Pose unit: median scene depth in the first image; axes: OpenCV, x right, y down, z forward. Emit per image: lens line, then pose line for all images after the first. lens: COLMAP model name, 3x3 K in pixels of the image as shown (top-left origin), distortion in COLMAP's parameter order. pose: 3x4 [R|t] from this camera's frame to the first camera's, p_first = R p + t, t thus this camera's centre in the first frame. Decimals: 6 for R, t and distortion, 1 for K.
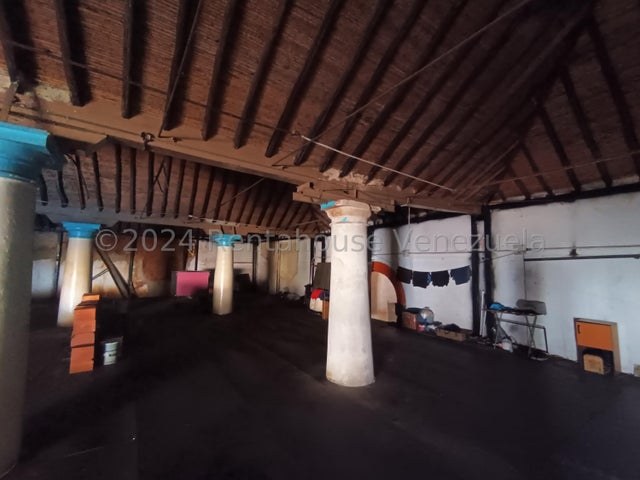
lens RADIAL K [[294.6, 0, 321.1], [0, 294.6, 240.6], [0, 0, 1]] dist [-0.005954, 0.004290]
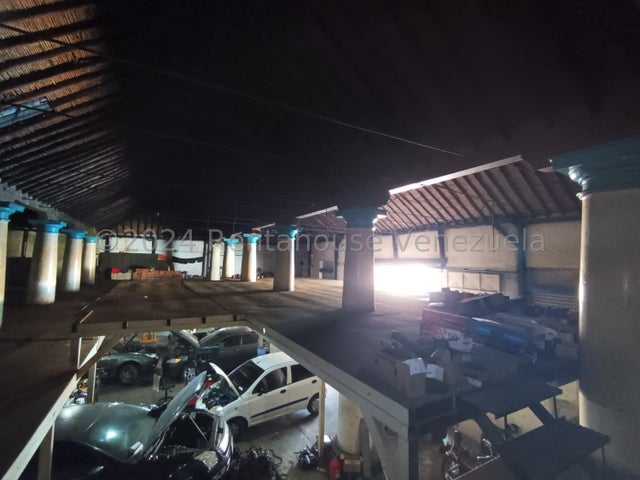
lens RADIAL K [[294.6, 0, 319.6], [0, 294.6, 240.6], [0, 0, 1]] dist [-0.005954, 0.004290]
pose [[0.088626, 0.070095, 0.993596, -2.147129], [-0.108529, 0.992262, -0.060321, -0.029951], [-0.990135, -0.102488, 0.095547, -0.472796]]
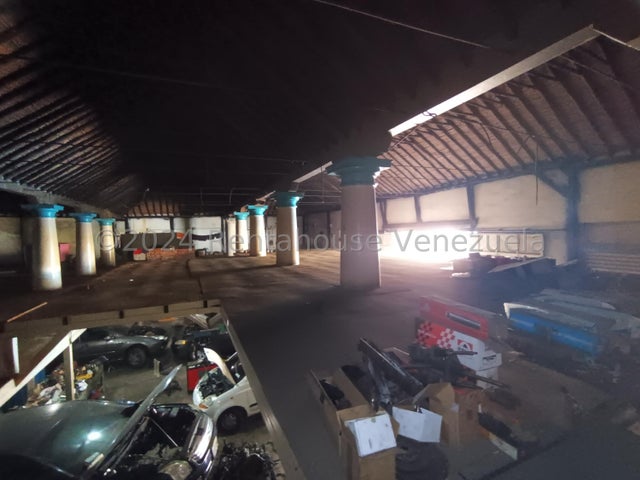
lens RADIAL K [[294.6, 0, 319.8], [0, 294.6, 240.4], [0, 0, 1]] dist [-0.005954, 0.004290]
pose [[0.184477, -0.038929, 0.982065, -2.008069], [-0.048638, 0.997629, 0.048682, -0.032643], [-0.981633, -0.056746, 0.182147, -0.534884]]
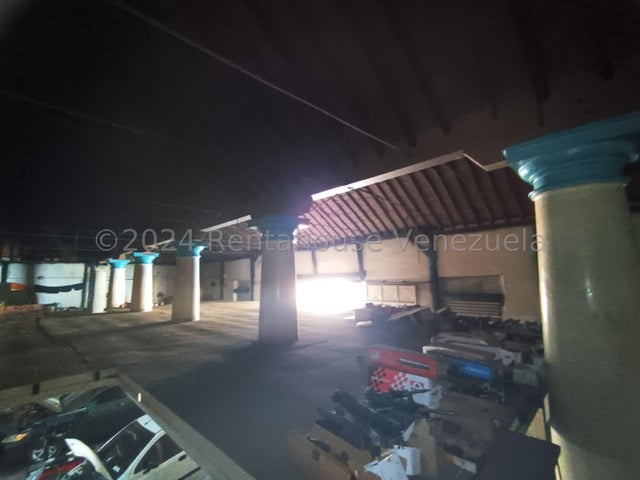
lens RADIAL K [[294.6, 0, 319.5], [0, 294.6, 240.5], [0, 0, 1]] dist [-0.005954, 0.004290]
pose [[-0.186512, 0.126320, 0.974298, -2.030914], [-0.056185, 0.988705, -0.138943, -0.035956], [-0.980845, -0.080656, -0.177308, -0.474095]]
